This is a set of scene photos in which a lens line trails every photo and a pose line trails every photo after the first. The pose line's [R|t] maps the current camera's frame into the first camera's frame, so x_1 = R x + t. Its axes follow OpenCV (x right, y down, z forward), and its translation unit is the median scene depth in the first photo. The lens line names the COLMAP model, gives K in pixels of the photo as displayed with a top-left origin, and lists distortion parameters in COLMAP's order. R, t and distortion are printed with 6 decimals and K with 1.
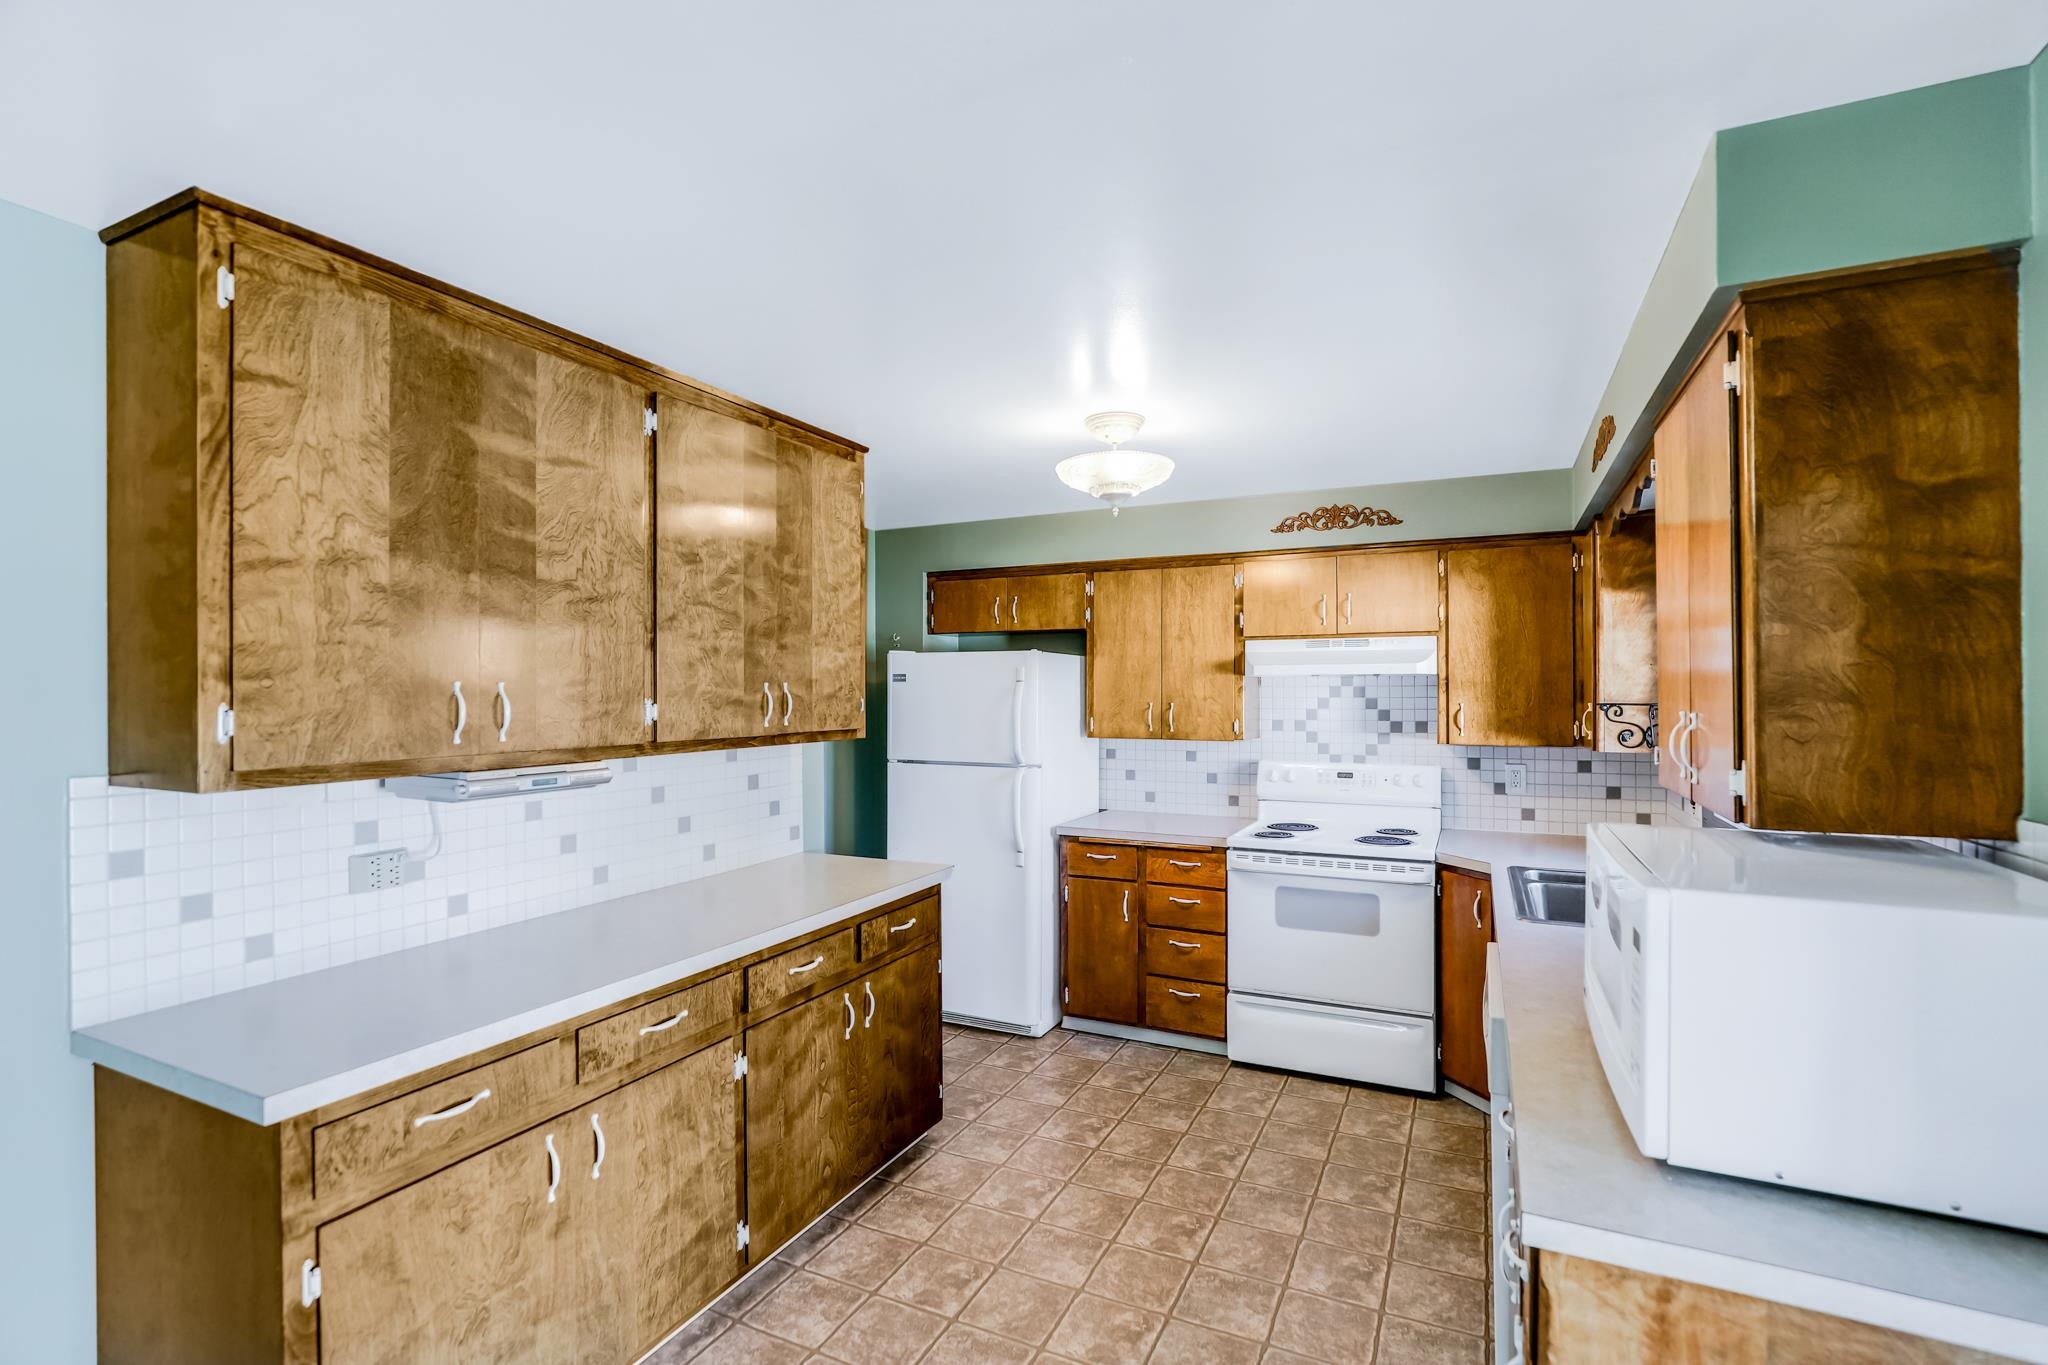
lens RADIAL K [[921.1, 0, 1025.1], [0, 921.1, 692.6], [0, 0, 1]] dist [-0.012986, 0.000431]
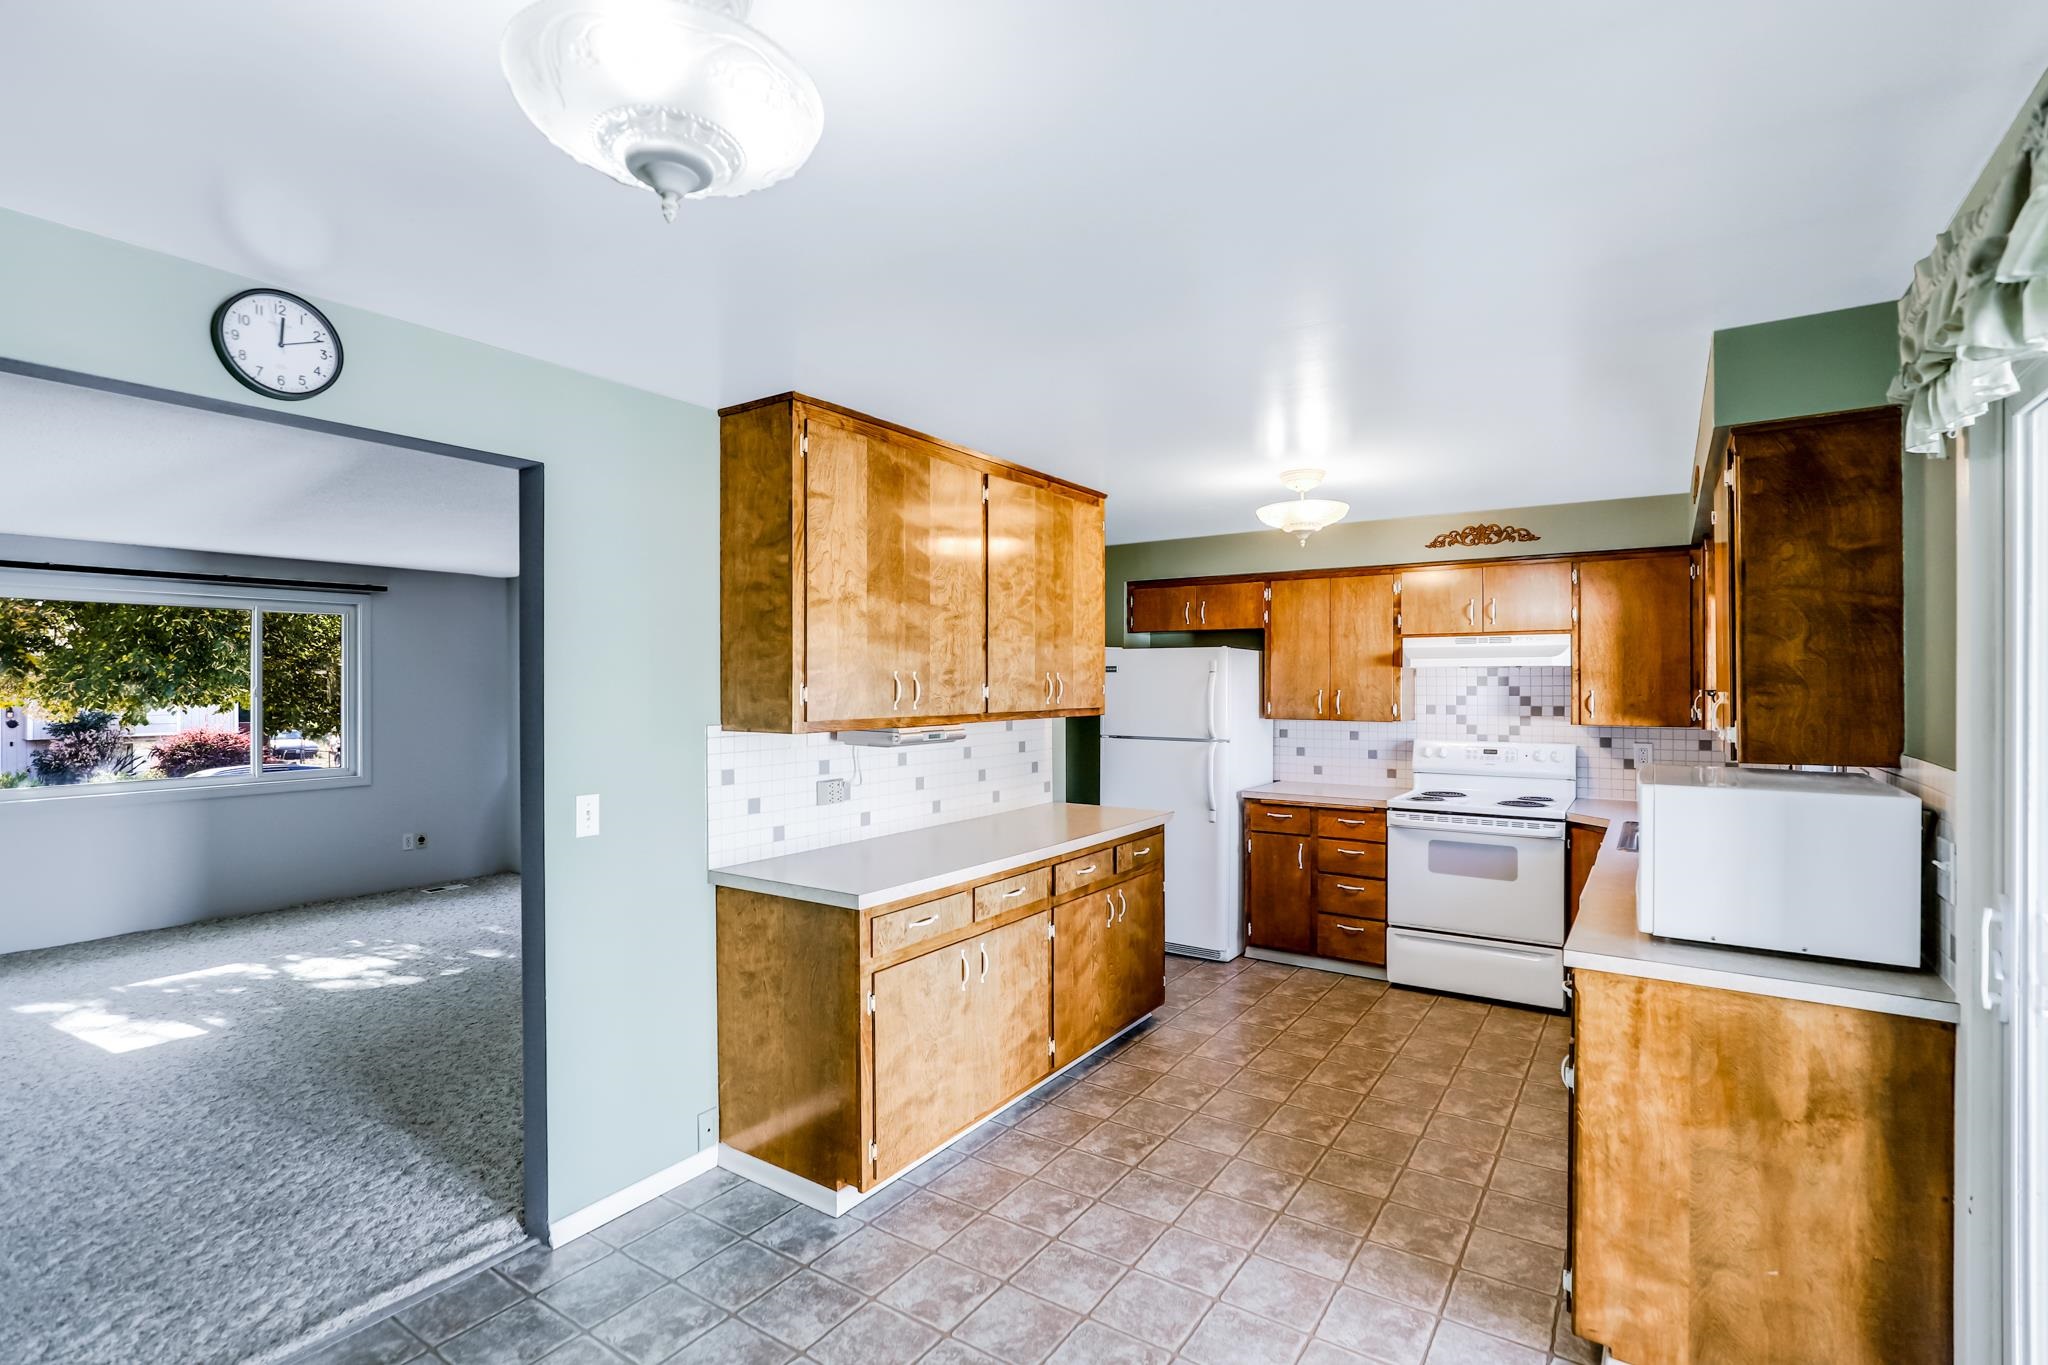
lens RADIAL K [[924.3, 0, 1042.9], [0, 924.3, 686.3], [0, 0, 1]] dist [-0.013310, 0.001007]
pose [[0.991442, 0.002405, -0.130525, -0.093935], [-0.002166, 0.999996, 0.001968, 0.006615], [0.130529, -0.001669, 0.991443, -0.346221]]
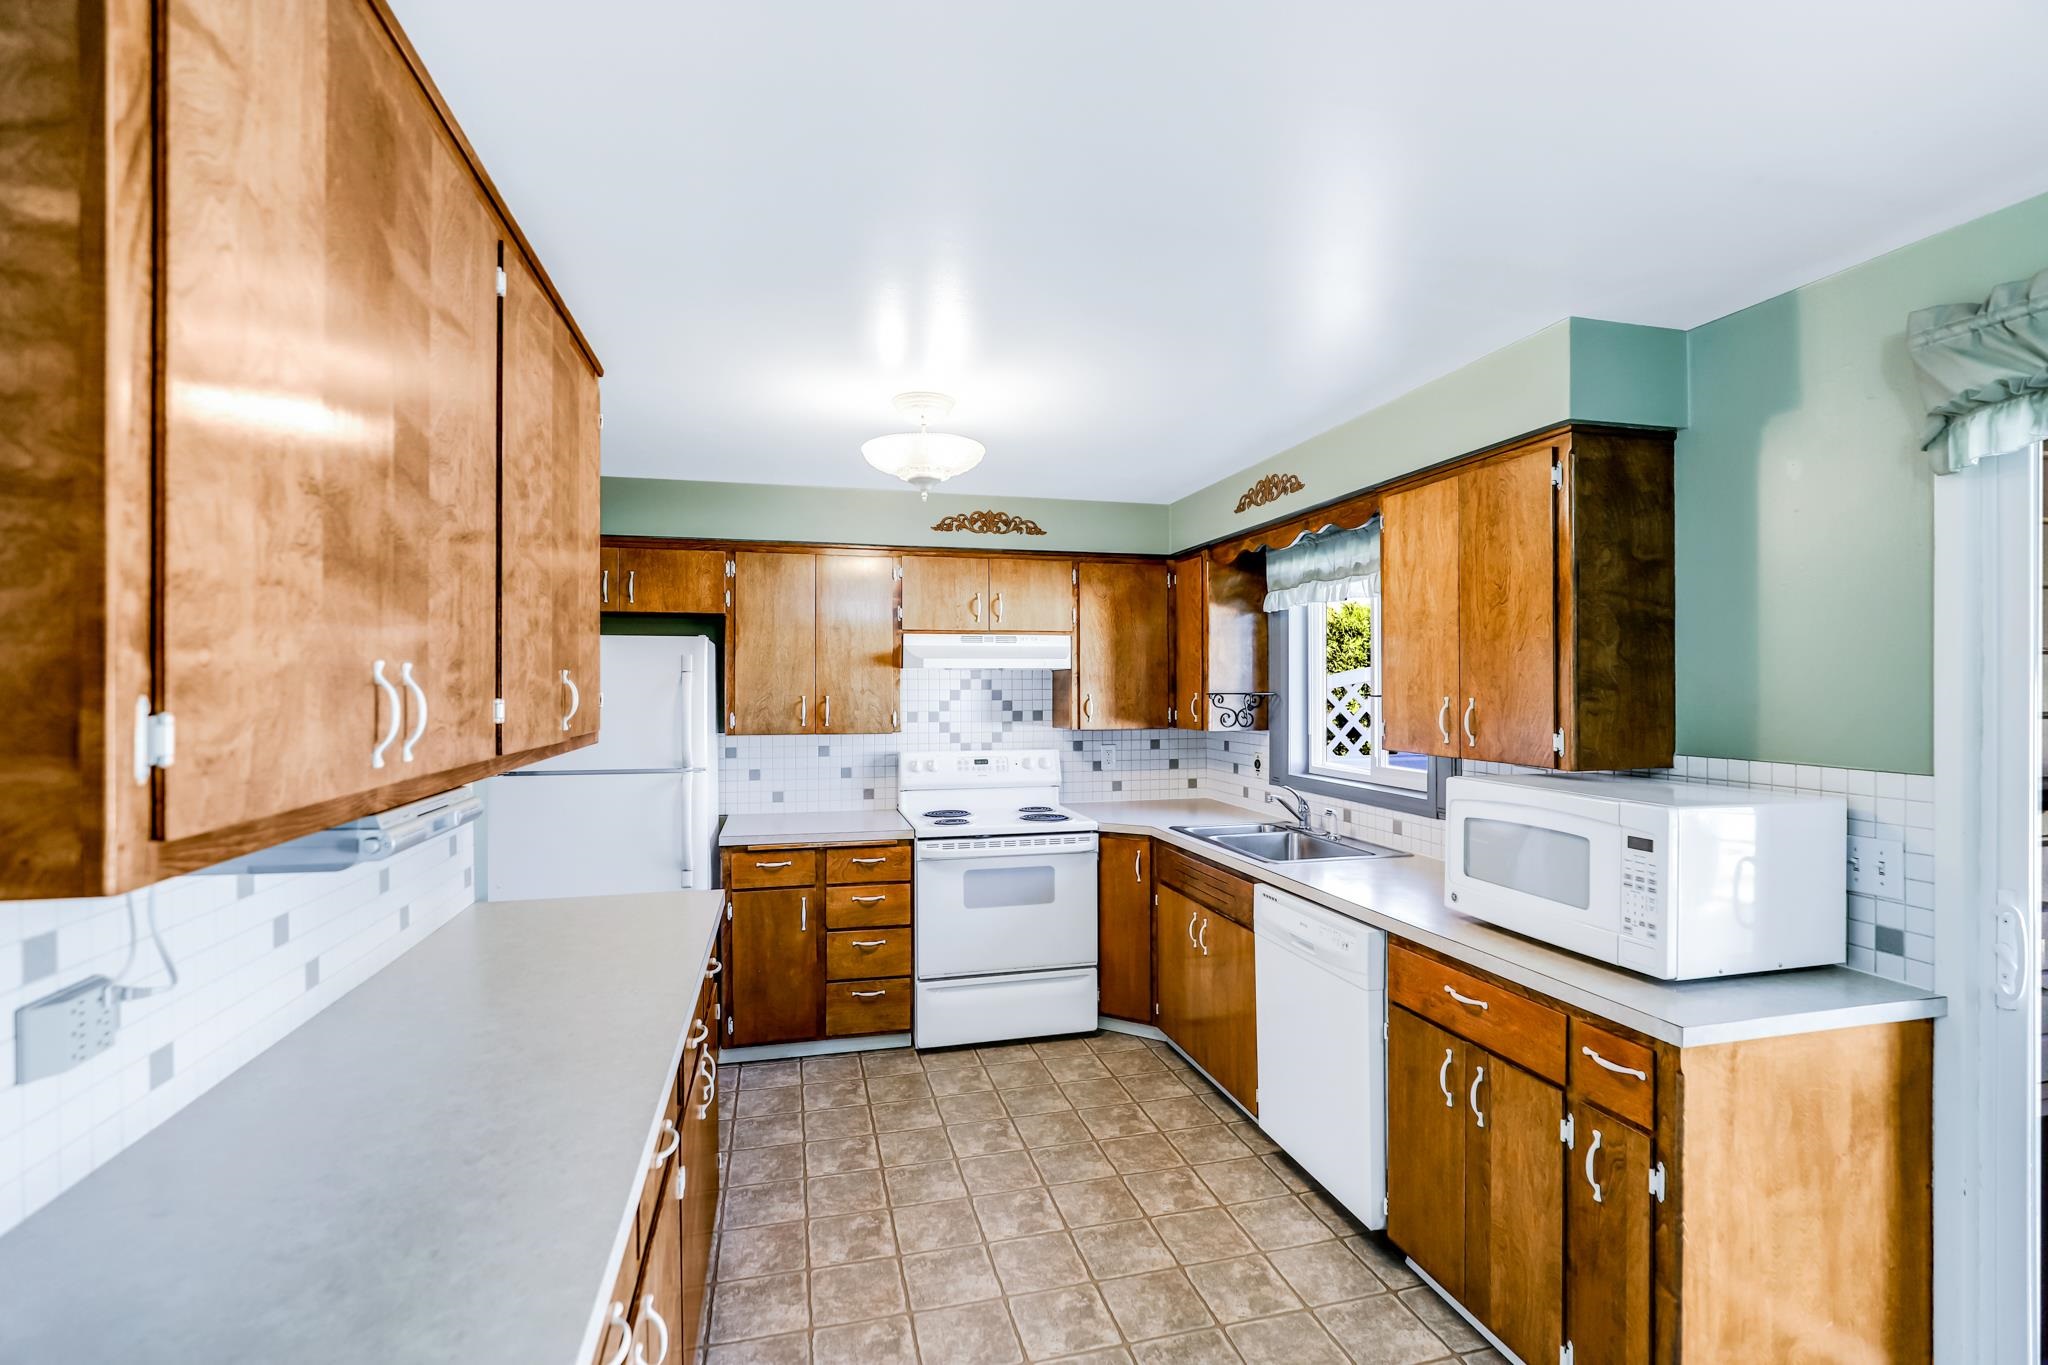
lens RADIAL K [[924.3, 0, 1042.9], [0, 924.3, 686.3], [0, 0, 1]] dist [-0.013310, 0.001007]
pose [[0.766646, 0.000351, 0.642070, -0.410216], [0.000098, 1.000000, -0.000664, 0.002817], [-0.642070, 0.000572, 0.766646, 0.172384]]
